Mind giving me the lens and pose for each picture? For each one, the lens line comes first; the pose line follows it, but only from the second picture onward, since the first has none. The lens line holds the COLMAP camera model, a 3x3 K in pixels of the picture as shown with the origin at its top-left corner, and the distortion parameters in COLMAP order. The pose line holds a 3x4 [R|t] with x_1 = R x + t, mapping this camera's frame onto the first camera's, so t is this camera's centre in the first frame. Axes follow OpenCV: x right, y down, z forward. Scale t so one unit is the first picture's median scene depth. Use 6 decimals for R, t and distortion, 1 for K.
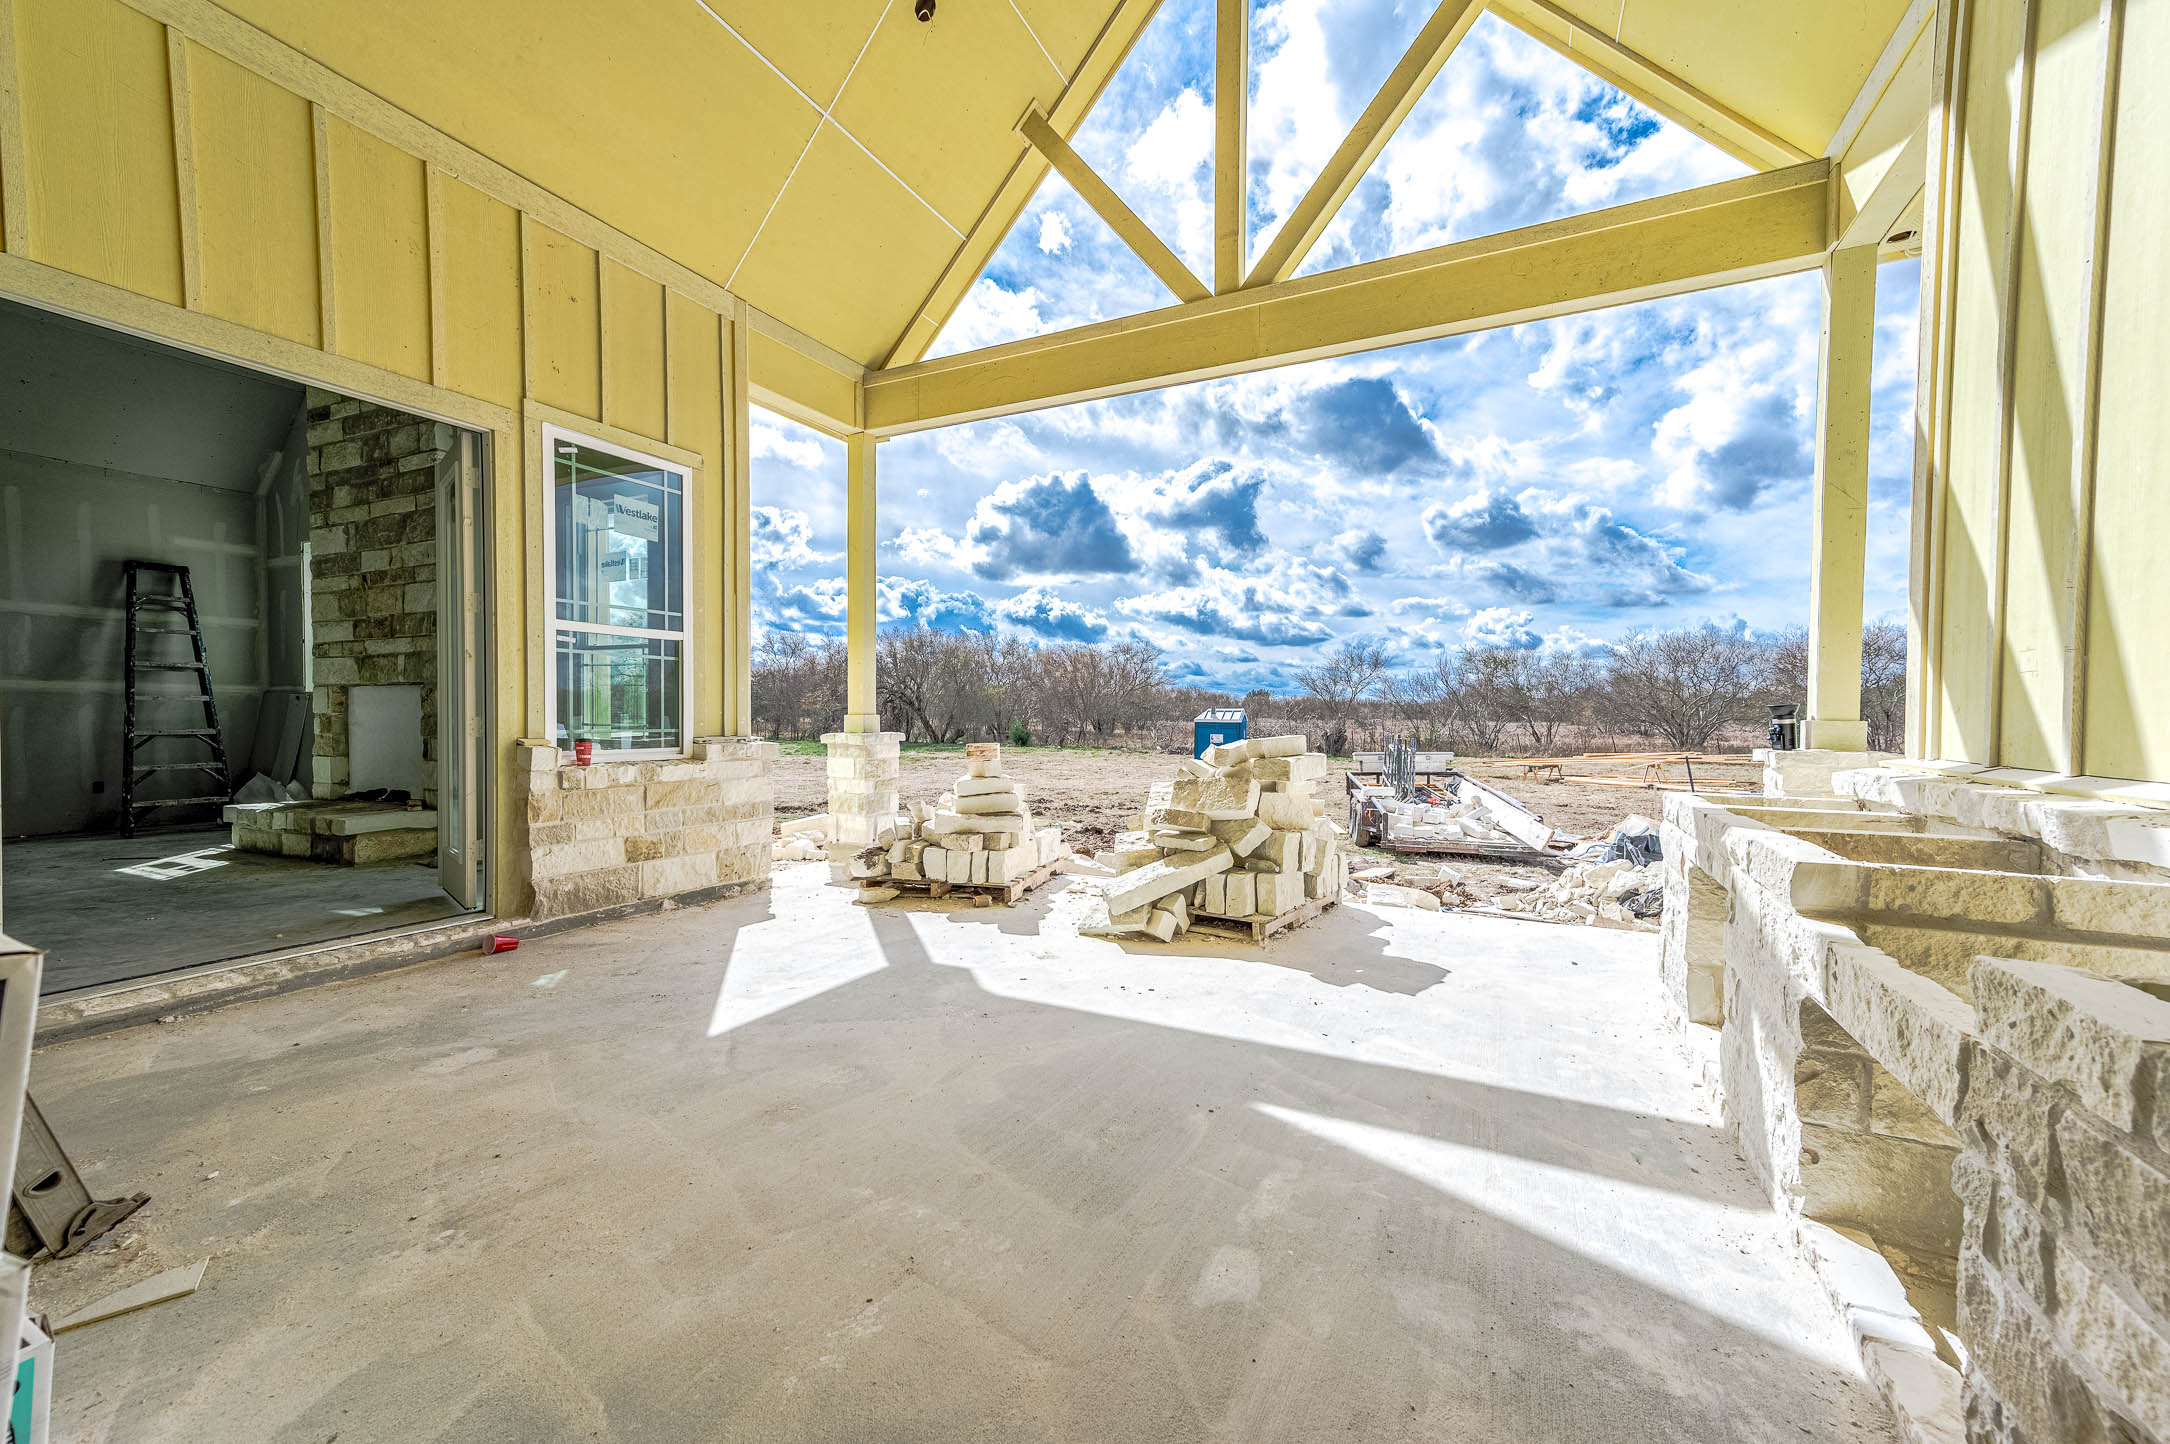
lens RADIAL K [[853.2, 0, 1091.0], [0, 853.2, 727.1], [0, 0, 1]] dist [0.021751, 0.000440]
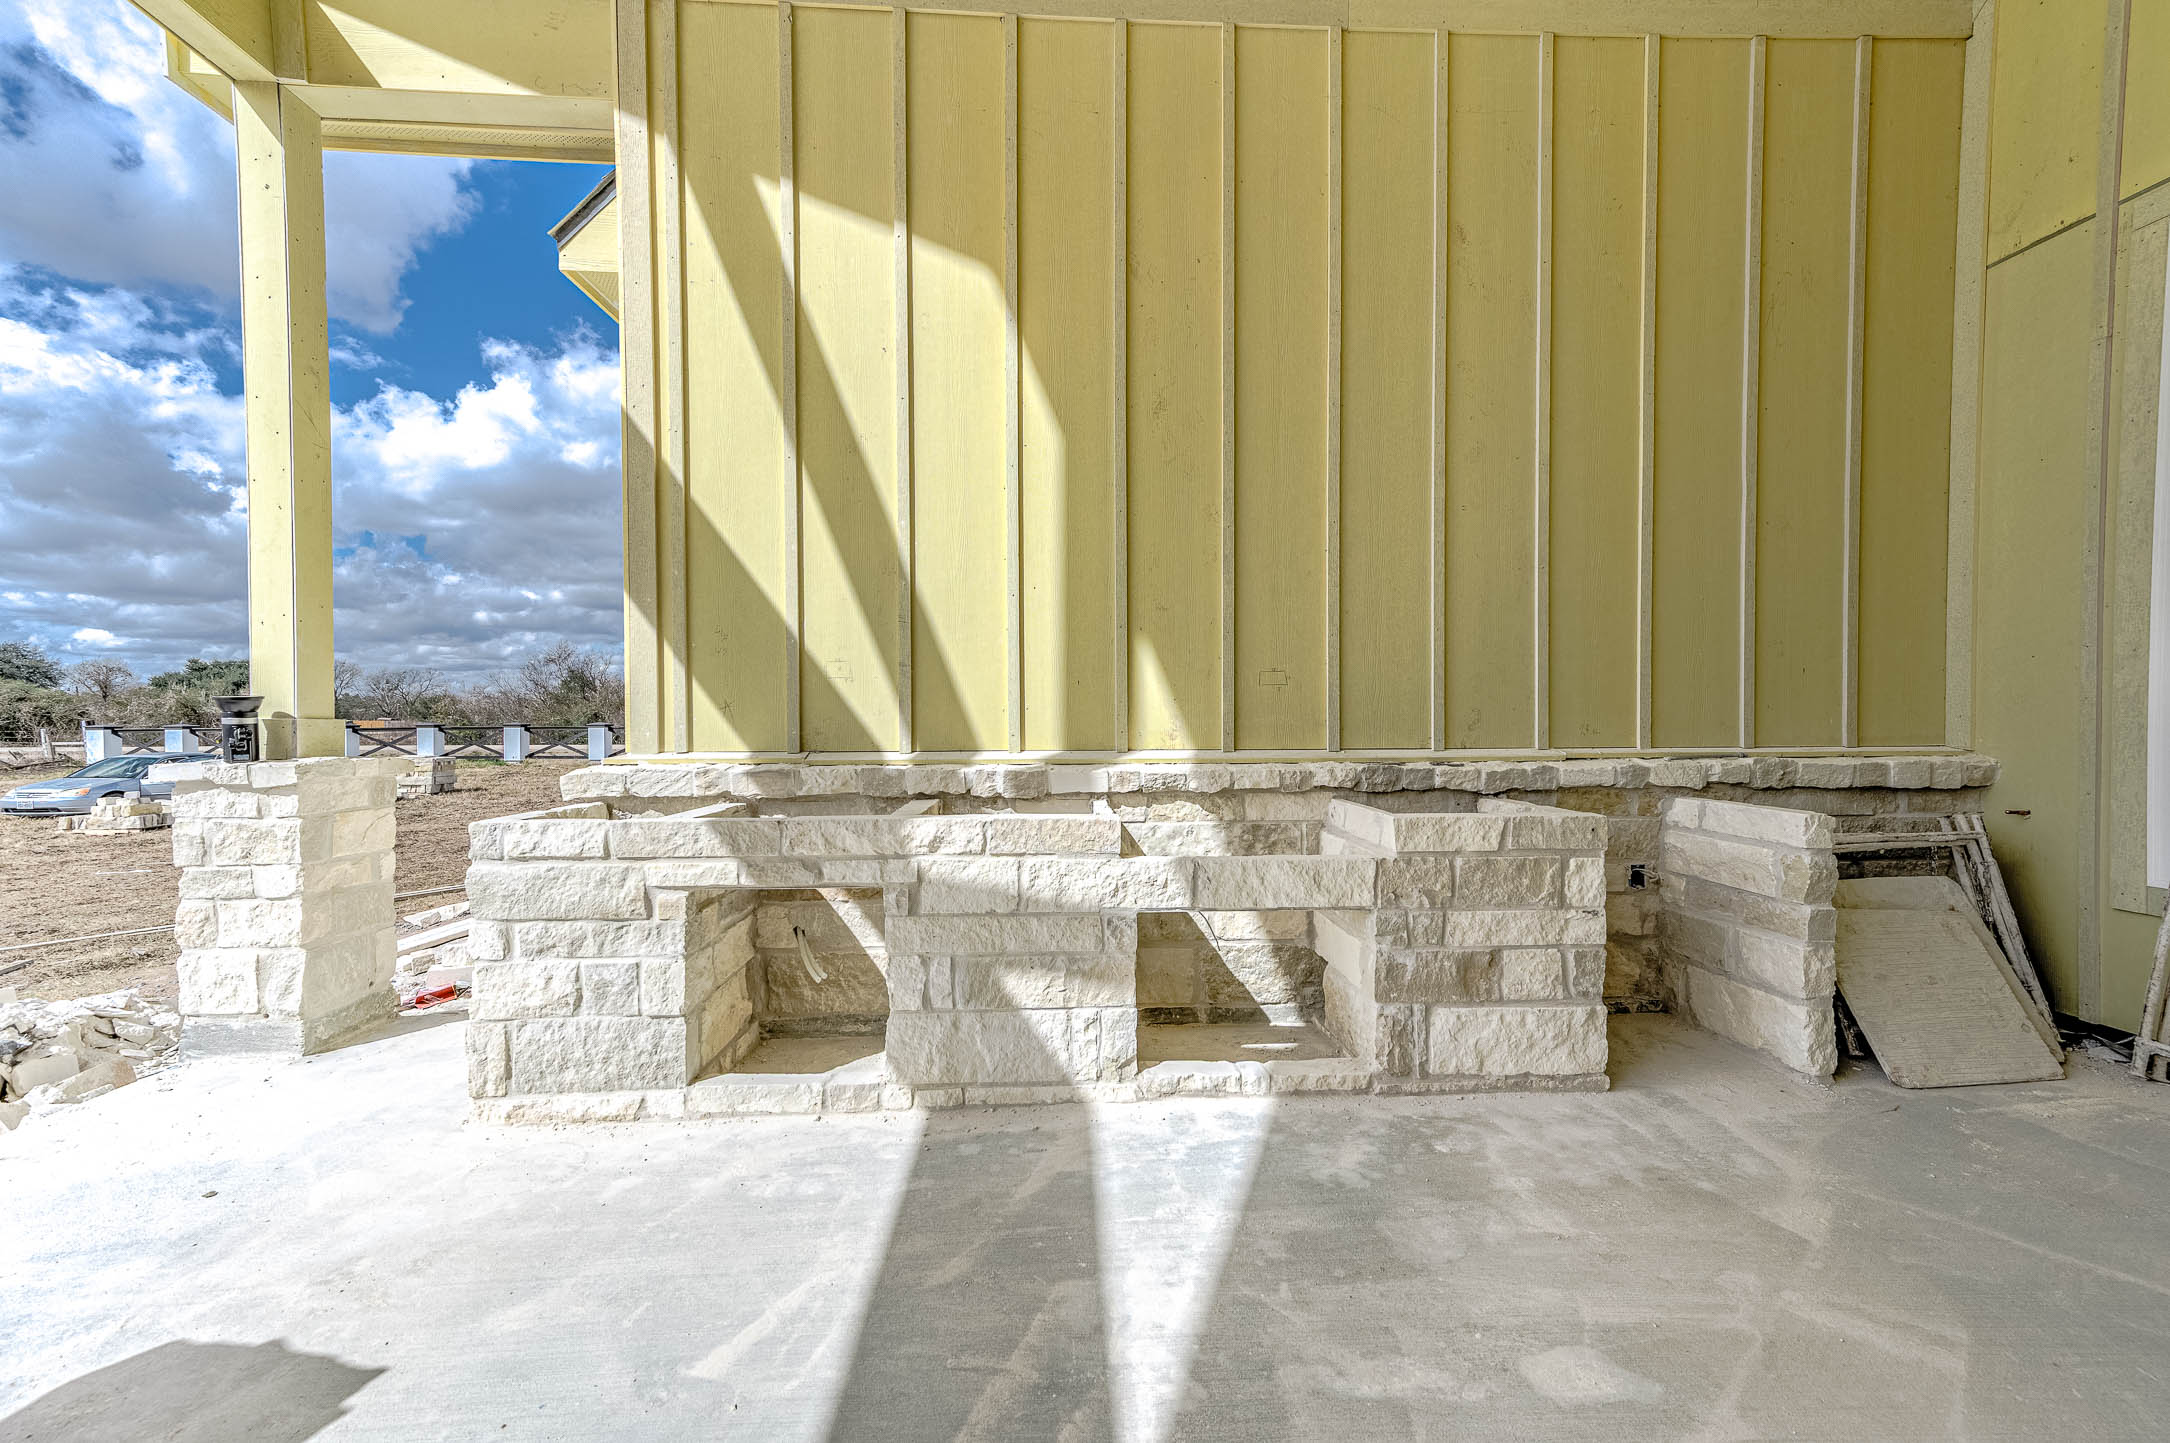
lens RADIAL K [[853.2, 0, 1091.0], [0, 853.2, 726.6], [0, 0, 1]] dist [0.021751, 0.000440]
pose [[-0.483622, -0.014019, 0.875165, -0.301645], [0.013010, 0.999646, 0.023202, -0.017916], [-0.875180, 0.022607, -0.483268, 1.615128]]
